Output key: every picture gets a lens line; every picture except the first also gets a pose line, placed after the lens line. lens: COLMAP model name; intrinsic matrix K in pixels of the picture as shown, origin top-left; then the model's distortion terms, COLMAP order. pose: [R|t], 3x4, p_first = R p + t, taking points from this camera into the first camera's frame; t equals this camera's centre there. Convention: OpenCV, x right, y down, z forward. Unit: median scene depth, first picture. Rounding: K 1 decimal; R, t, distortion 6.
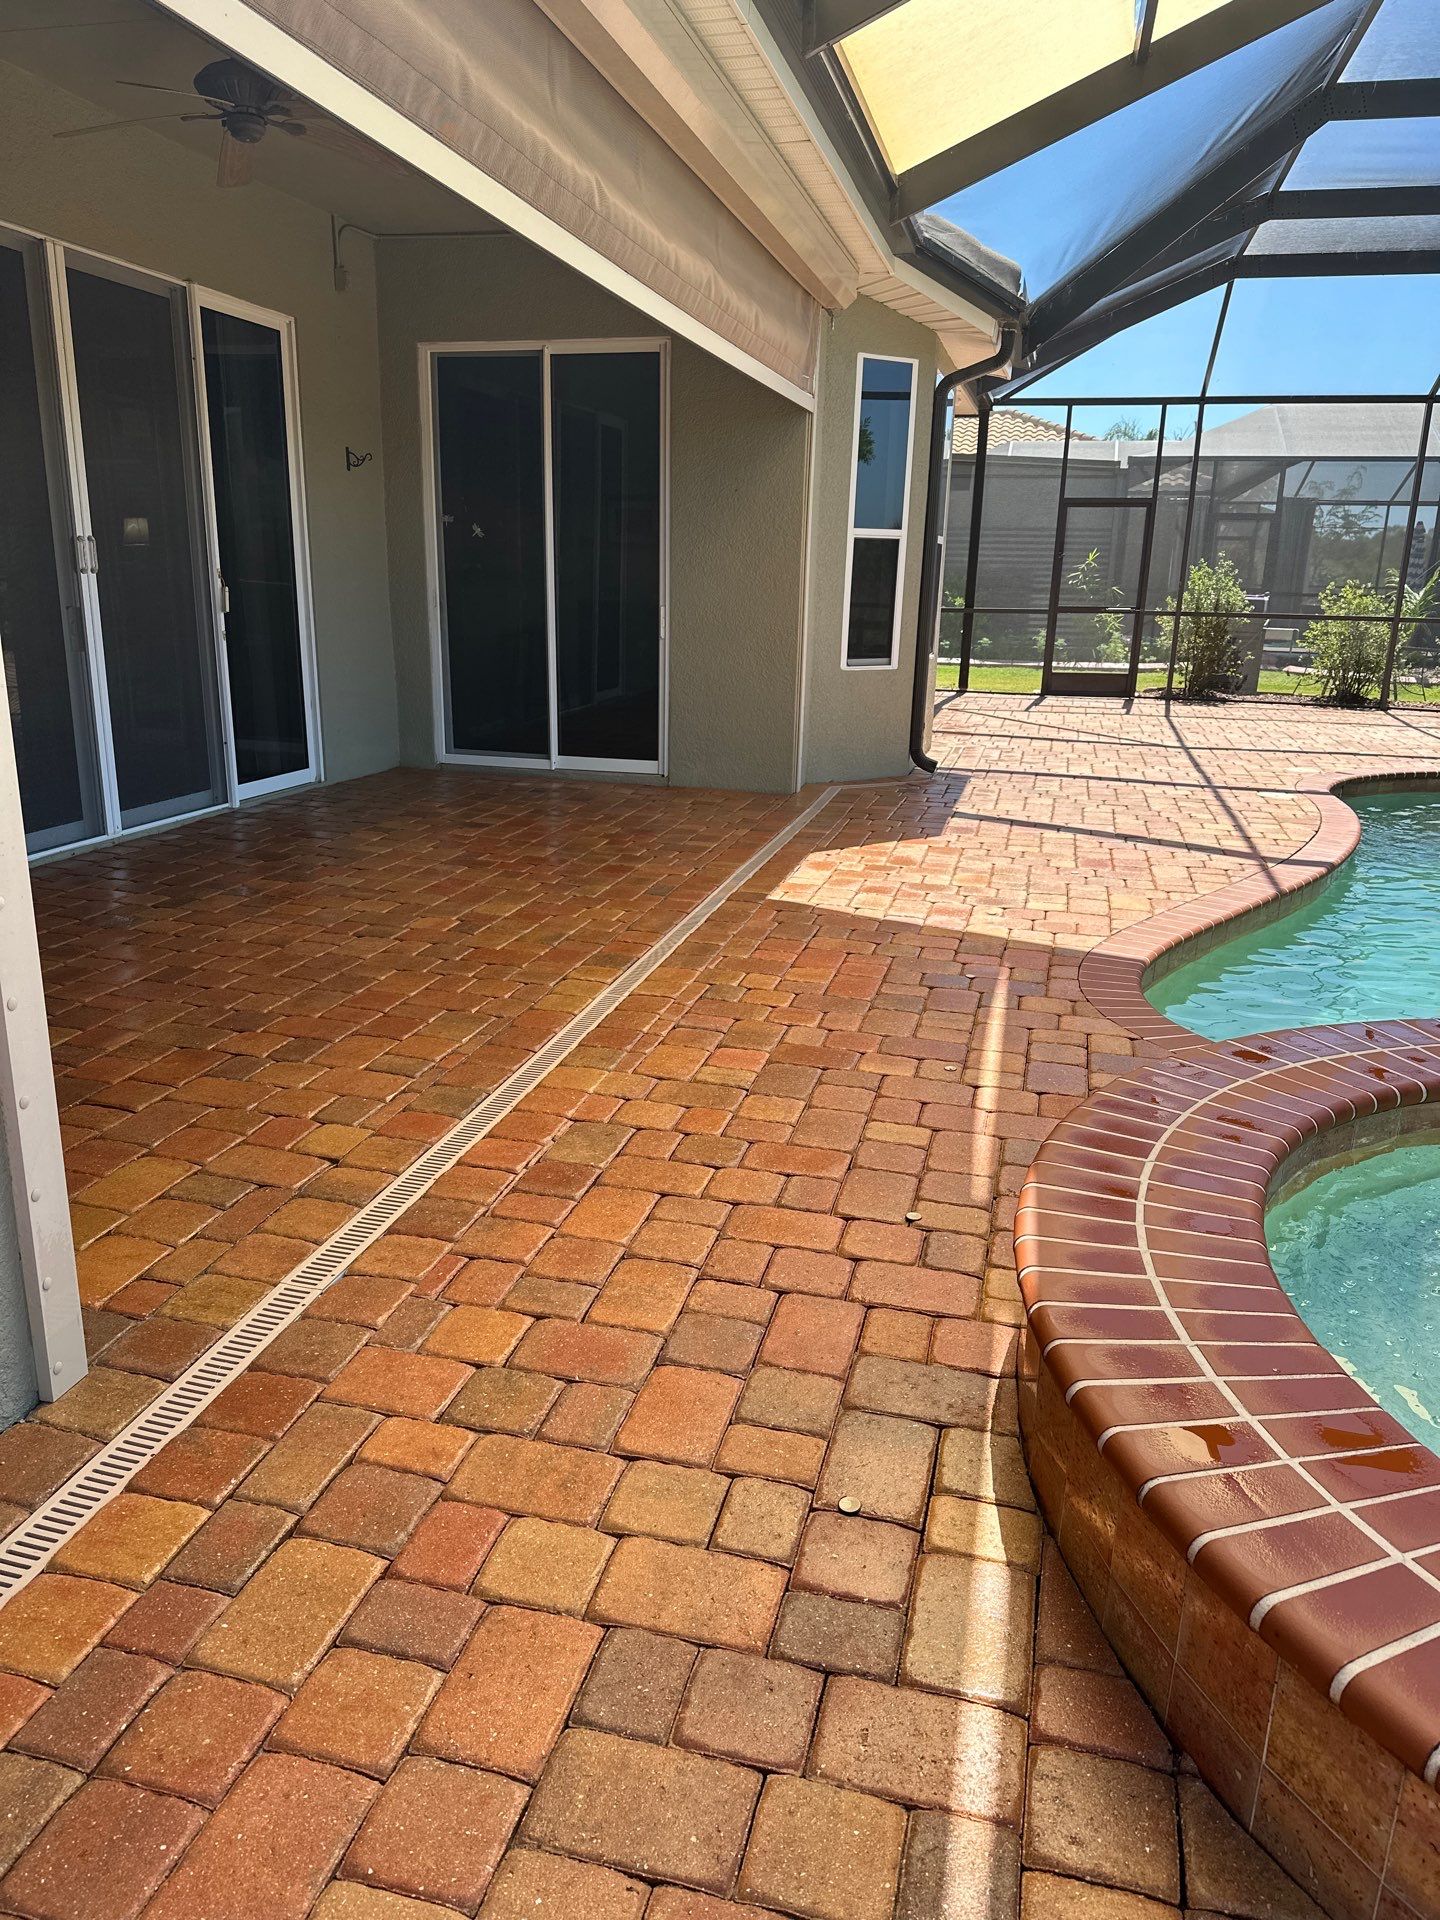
lens RADIAL K [[1355.6, 0, 716.0], [0, 1355.6, 937.6], [0, 0, 1]] dist [0.074965, -0.078093]
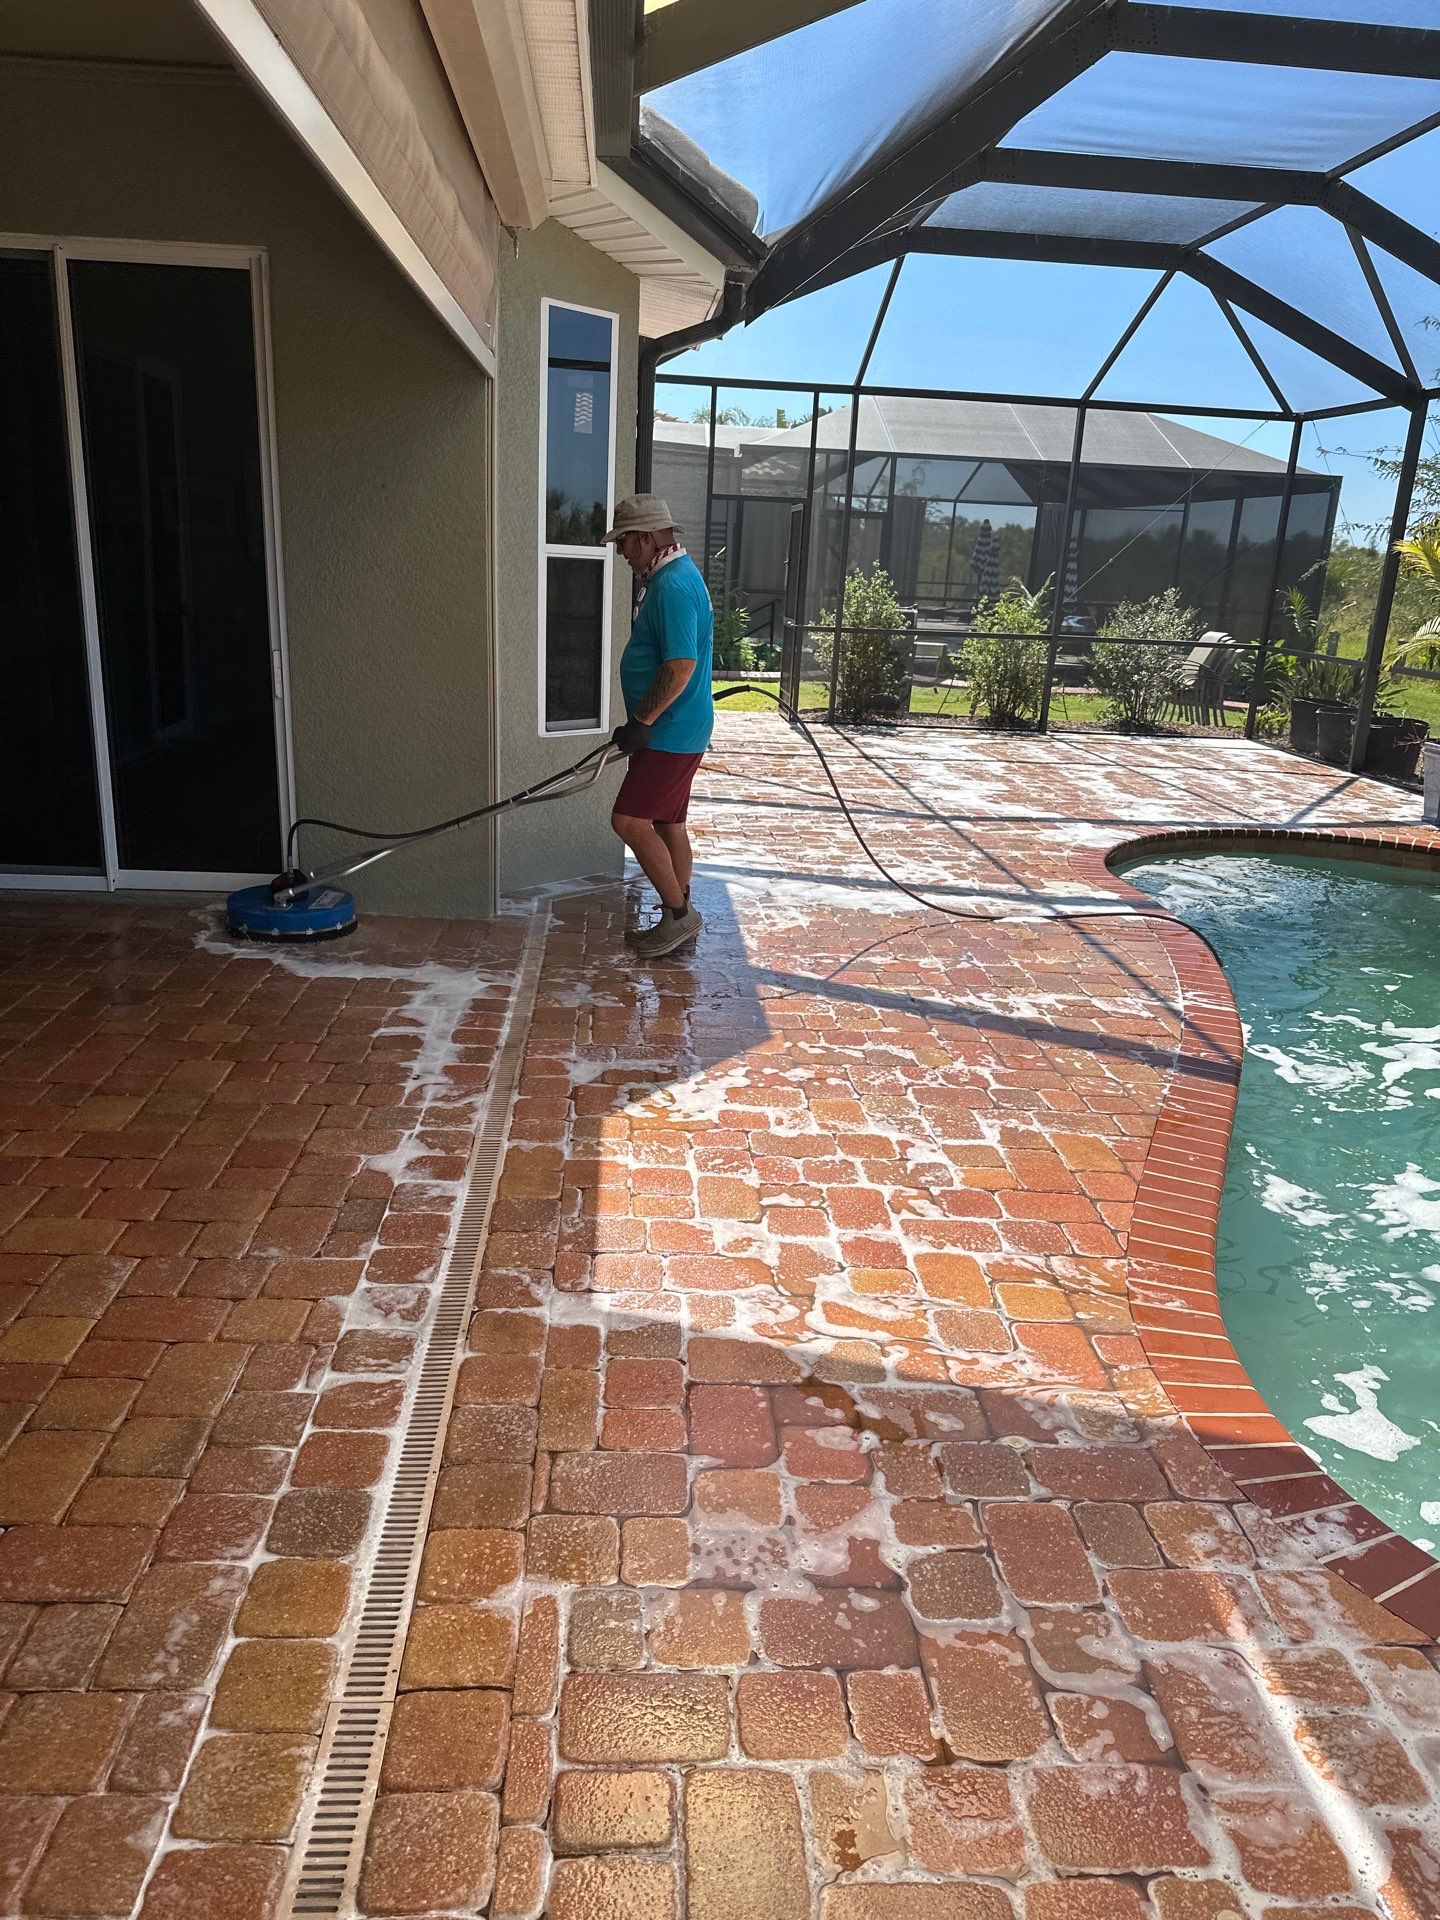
lens RADIAL K [[1372.5, 0, 714.9], [0, 1372.5, 950.9], [0, 0, 1]] dist [0.088952, -0.094044]
pose [[0.953285, -0.059329, 0.296188, -0.044922], [0.051926, 0.998112, 0.032805, -0.107981], [-0.297576, -0.015893, 0.954566, 0.279954]]
